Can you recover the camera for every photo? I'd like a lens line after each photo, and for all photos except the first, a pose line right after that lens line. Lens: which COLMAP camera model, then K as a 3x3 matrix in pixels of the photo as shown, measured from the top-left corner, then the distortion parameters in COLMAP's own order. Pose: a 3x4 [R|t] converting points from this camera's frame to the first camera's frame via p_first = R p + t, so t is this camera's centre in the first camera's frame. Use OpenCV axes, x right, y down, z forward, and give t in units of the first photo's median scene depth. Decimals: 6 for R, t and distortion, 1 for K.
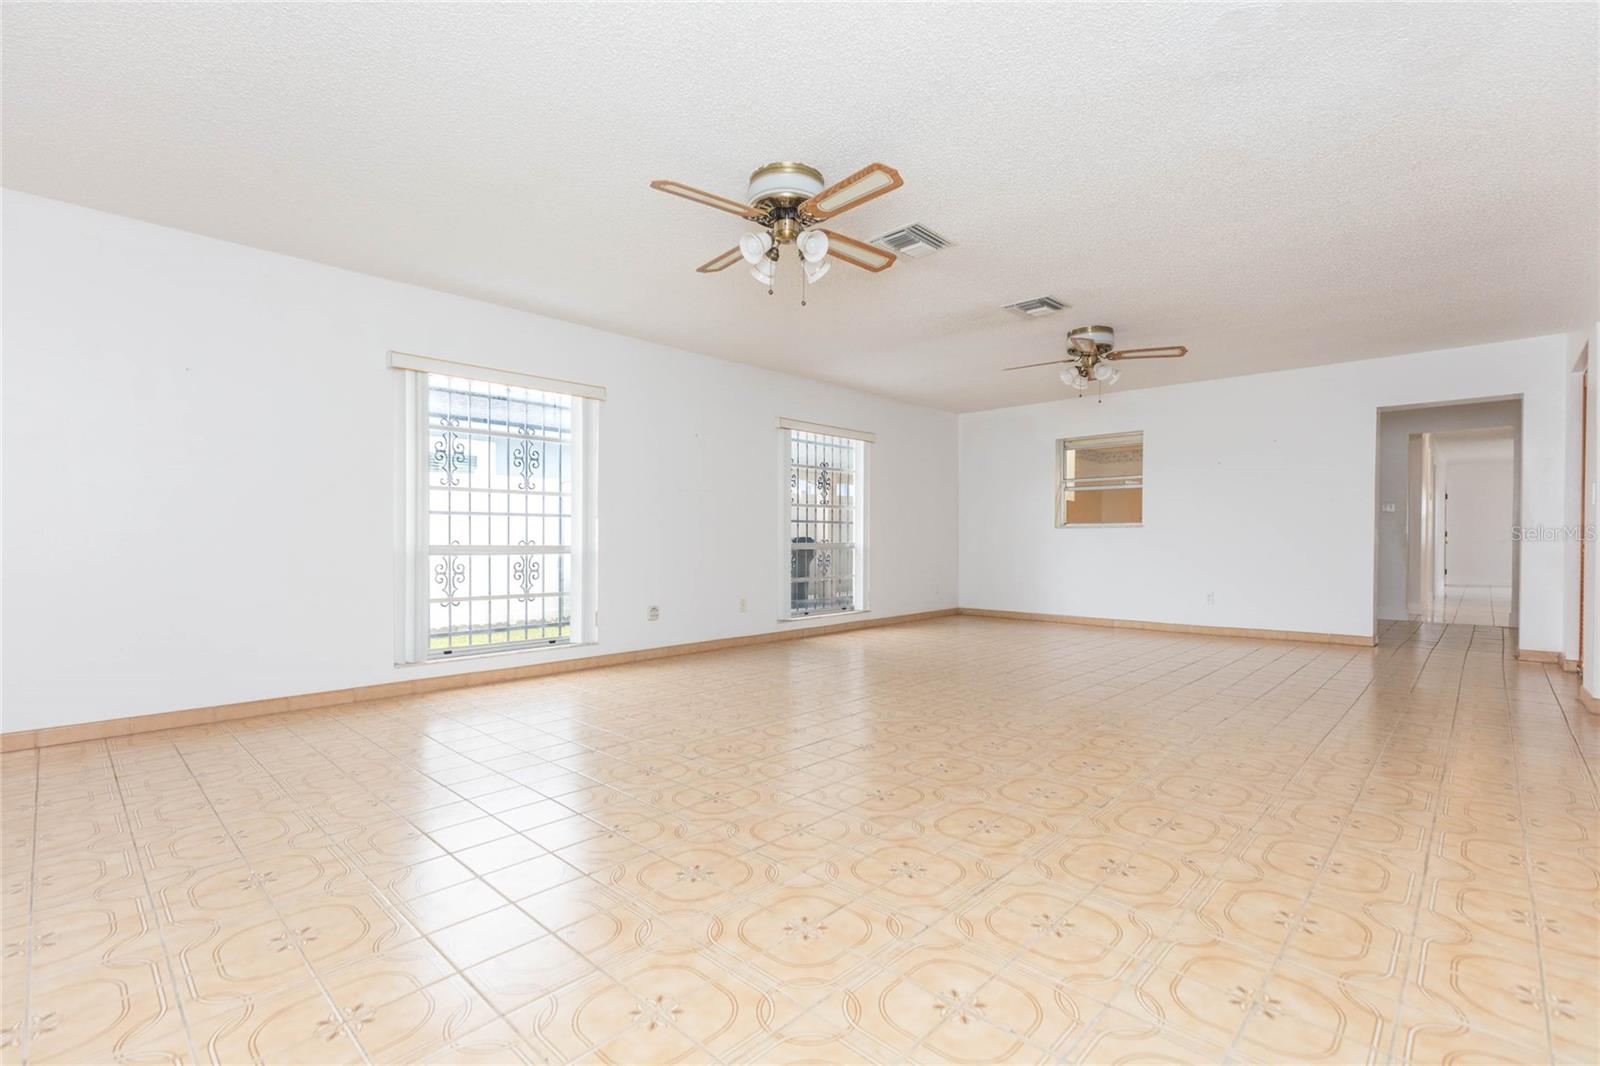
lens RADIAL K [[711.3, 0, 808.6], [0, 711.3, 537.4], [0, 0, 1]] dist [-0.000776, -0.000738]
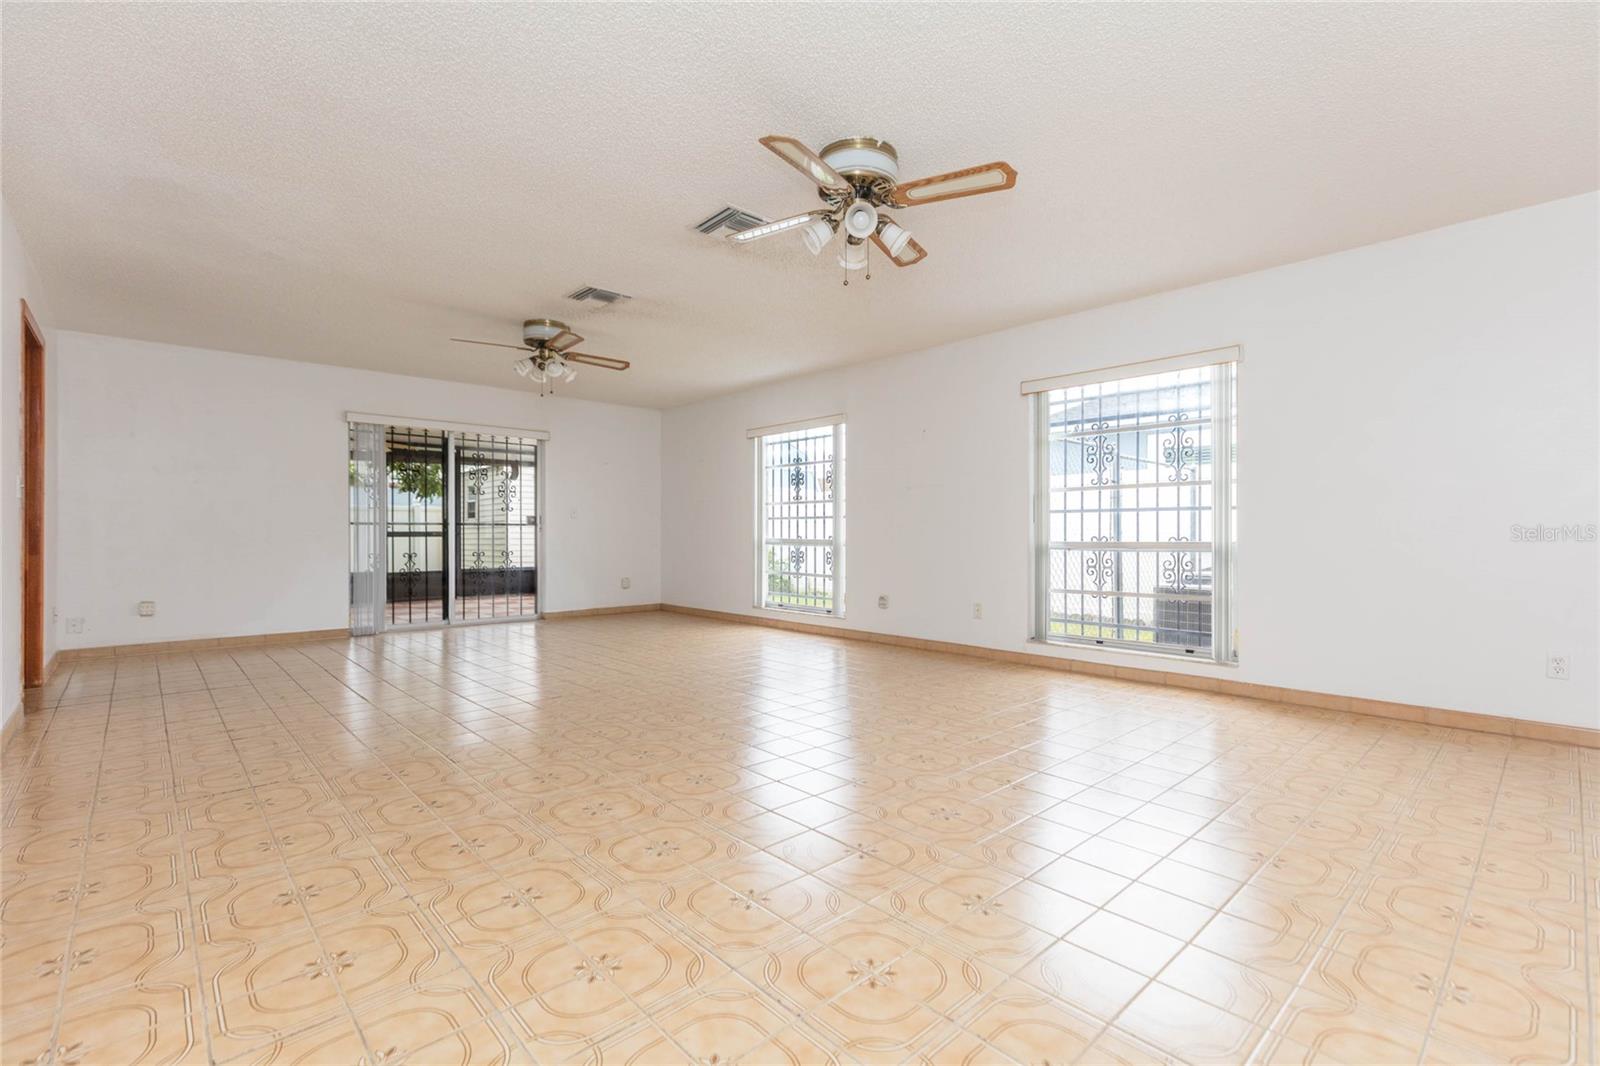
lens RADIAL K [[711.3, 0, 796.6], [0, 711.3, 536.7], [0, 0, 1]] dist [-0.000776, -0.000738]
pose [[-0.072329, 0.003538, -0.997375, 0.629951], [0.000979, 0.999993, 0.003477, 0.000577], [0.997380, -0.000725, -0.072332, 0.663860]]
